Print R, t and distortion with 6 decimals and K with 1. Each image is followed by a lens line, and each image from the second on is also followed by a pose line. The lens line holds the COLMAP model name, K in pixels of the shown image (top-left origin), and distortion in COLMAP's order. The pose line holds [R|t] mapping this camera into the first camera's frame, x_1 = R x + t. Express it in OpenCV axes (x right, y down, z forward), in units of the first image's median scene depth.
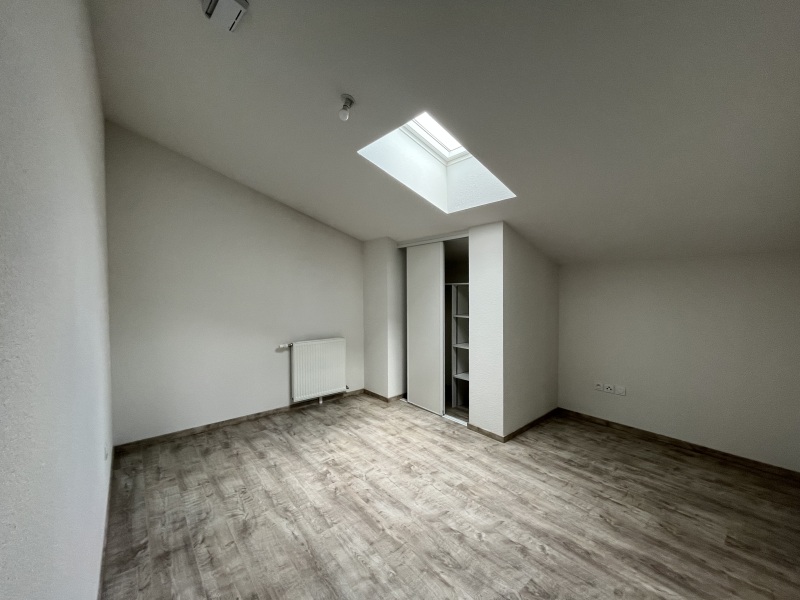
lens RADIAL K [[322.7, 0, 400.0], [0, 322.7, 300.0], [0, 0, 1]] dist [-0.002154, -0.000106]
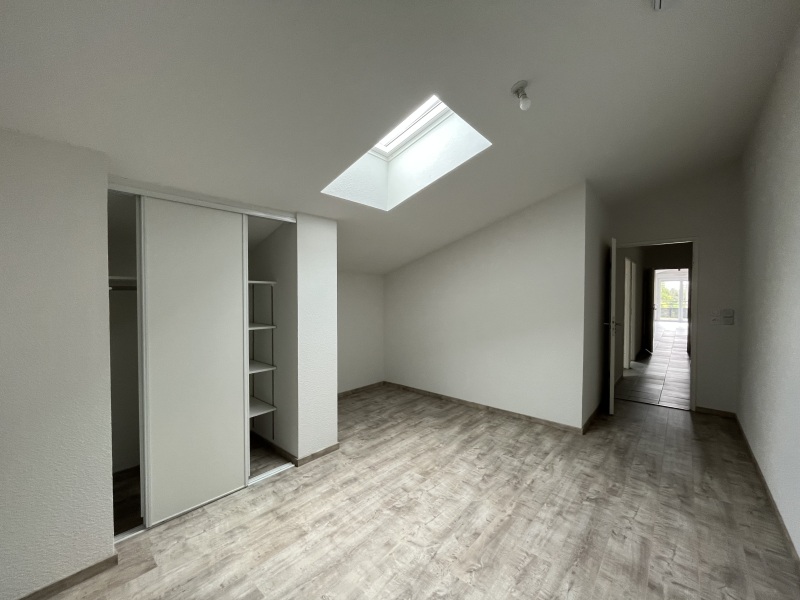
lens RADIAL K [[322.7, 0, 400.0], [0, 322.7, 300.0], [0, 0, 1]] dist [-0.002154, -0.000106]
pose [[-0.147912, -0.014315, 0.988897, -0.812368], [0.027575, 0.999447, 0.018593, -0.021447], [-0.988616, 0.030019, -0.147436, 1.166022]]
